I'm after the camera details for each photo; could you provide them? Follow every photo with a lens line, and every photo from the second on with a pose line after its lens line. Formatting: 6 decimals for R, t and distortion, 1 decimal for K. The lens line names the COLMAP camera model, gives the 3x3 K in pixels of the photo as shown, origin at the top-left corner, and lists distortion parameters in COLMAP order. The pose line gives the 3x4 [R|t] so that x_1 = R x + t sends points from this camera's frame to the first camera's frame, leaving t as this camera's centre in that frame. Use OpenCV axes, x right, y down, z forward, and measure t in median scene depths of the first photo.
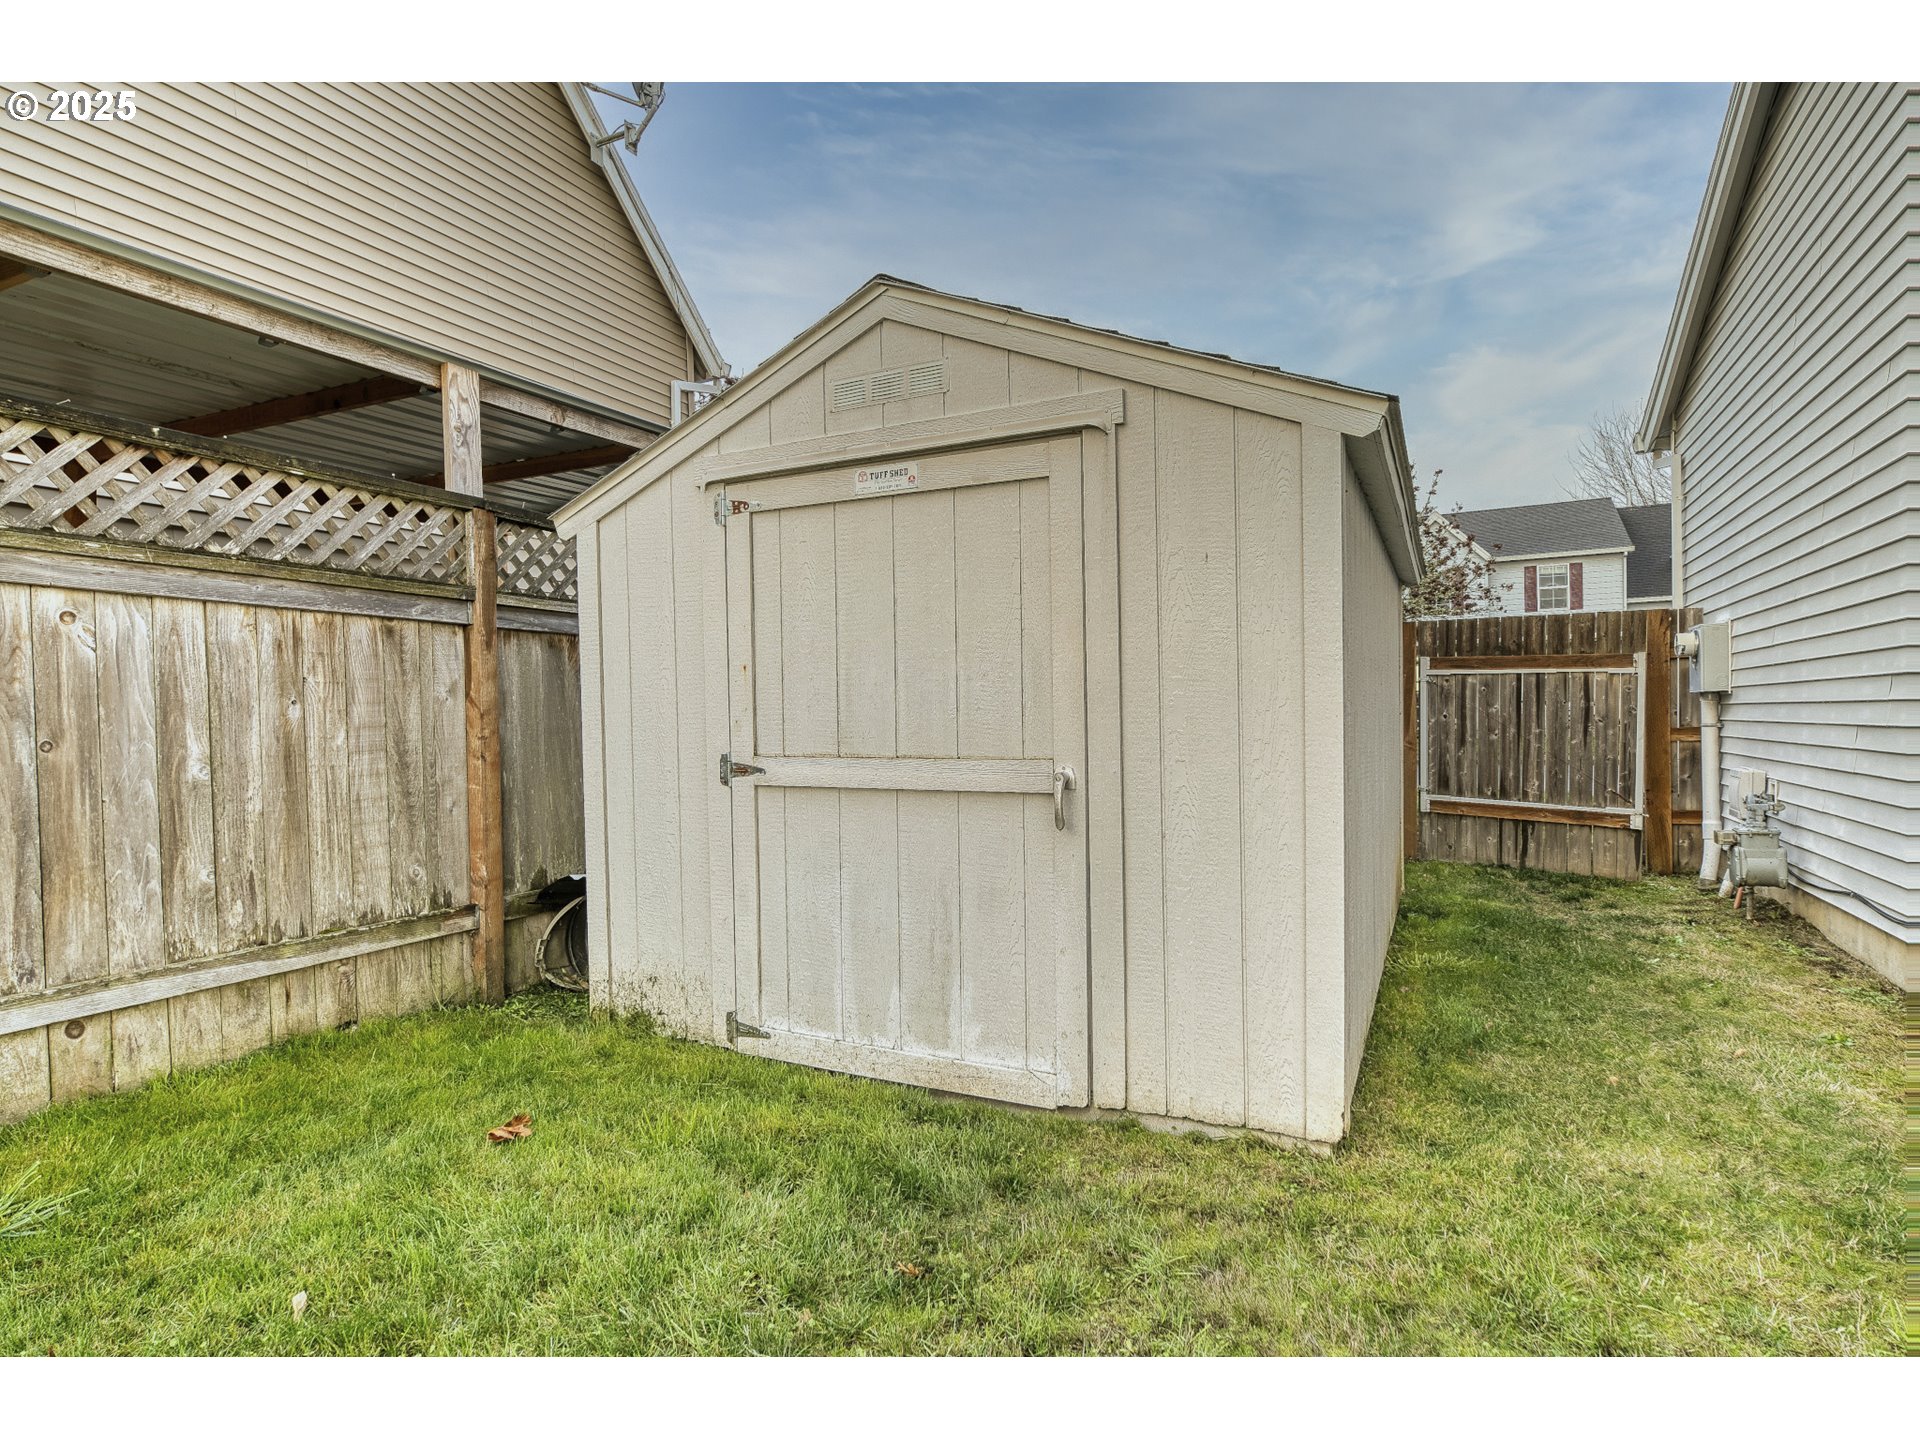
lens RADIAL K [[1016.8, 0, 959.8], [0, 1016.8, 748.0], [0, 0, 1]] dist [-0.003146, -0.000726]
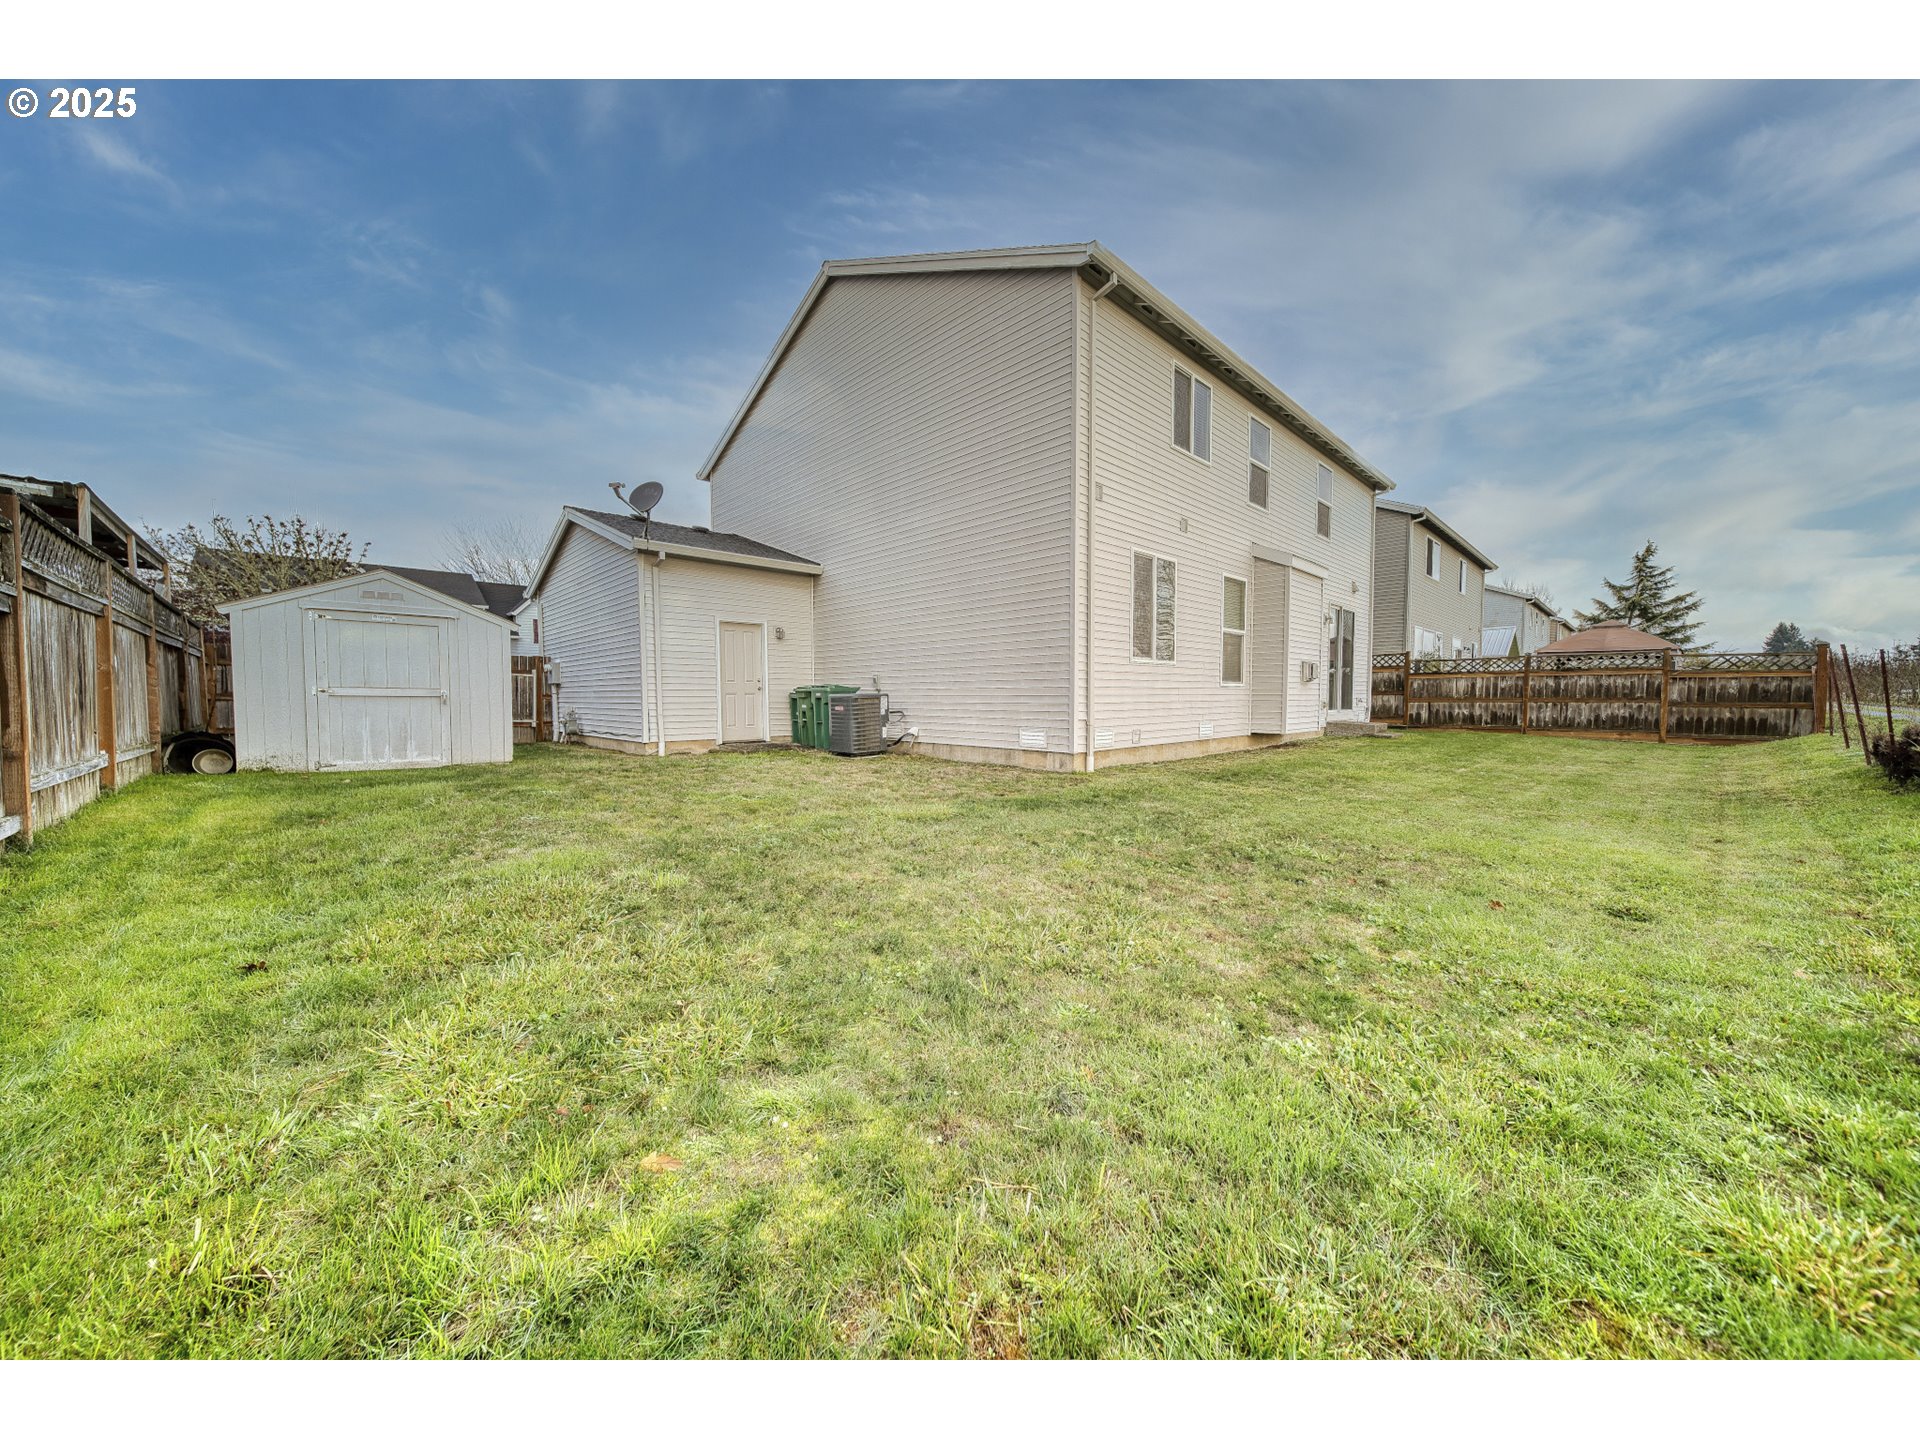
lens RADIAL K [[735.8, 0, 959.1], [0, 735.8, 728.9], [0, 0, 1]] dist [-0.001366, -0.000226]
pose [[0.383701, -0.015321, 0.923330, -1.564468], [0.019223, 0.999778, 0.008601, 0.157919], [-0.923257, 0.014449, 0.383911, -1.824581]]
